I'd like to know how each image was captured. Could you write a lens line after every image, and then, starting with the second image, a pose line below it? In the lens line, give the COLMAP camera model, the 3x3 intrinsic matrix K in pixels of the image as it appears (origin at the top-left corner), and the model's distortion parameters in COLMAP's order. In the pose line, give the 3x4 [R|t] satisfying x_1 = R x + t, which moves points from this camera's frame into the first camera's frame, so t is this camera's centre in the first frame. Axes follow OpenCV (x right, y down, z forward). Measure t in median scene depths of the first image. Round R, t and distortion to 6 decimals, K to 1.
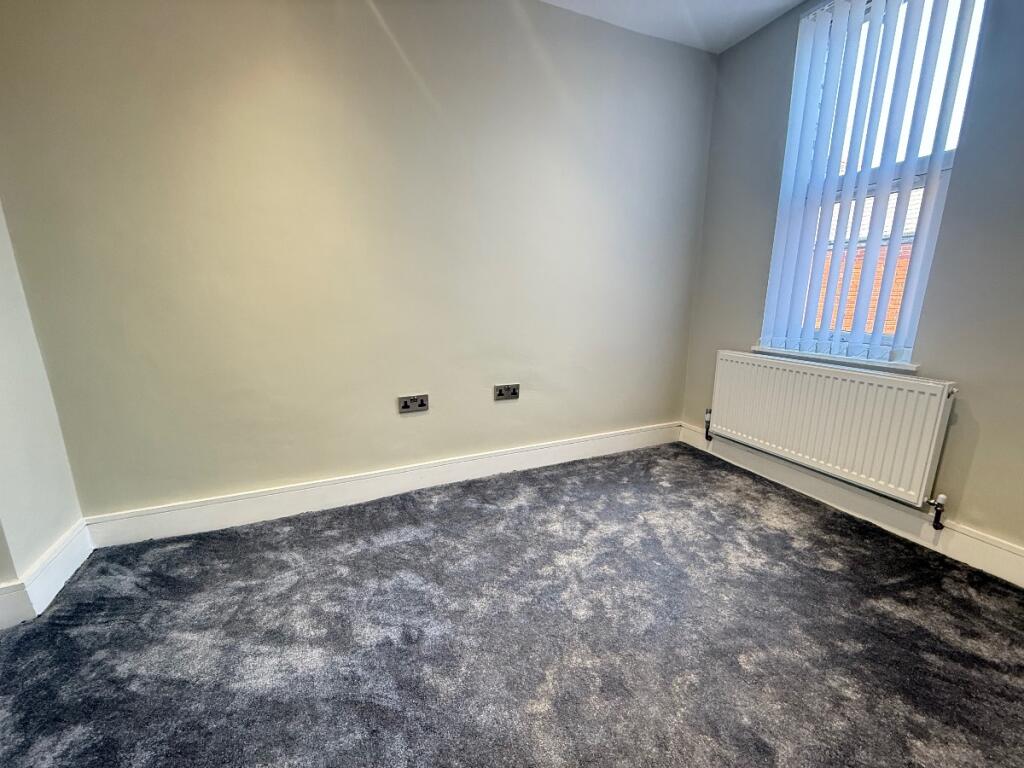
lens RADIAL K [[407.4, 0, 510.1], [0, 407.4, 383.6], [0, 0, 1]] dist [0.000819, -0.001182]
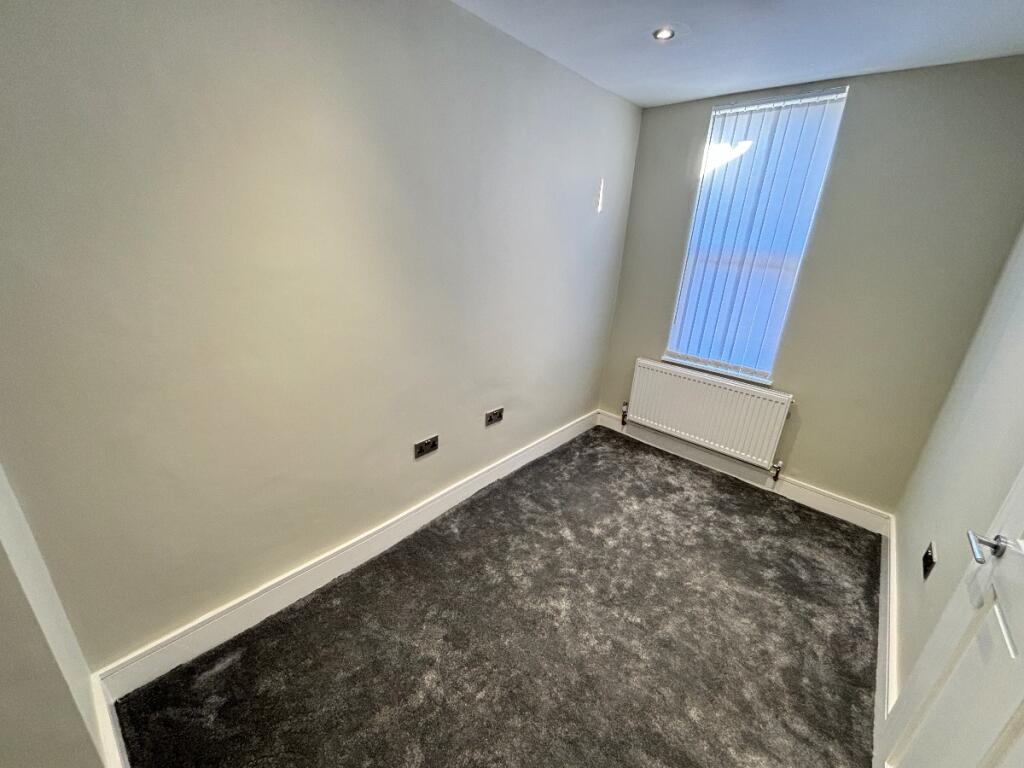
lens RADIAL K [[413.3, 0, 505.2], [0, 413.3, 383.0], [0, 0, 1]] dist [0.001475, -0.001238]
pose [[0.908053, -0.098713, 0.407057, -0.472213], [0.034543, 0.986171, 0.162091, -0.275185], [-0.417428, -0.133126, 0.898906, 0.004364]]
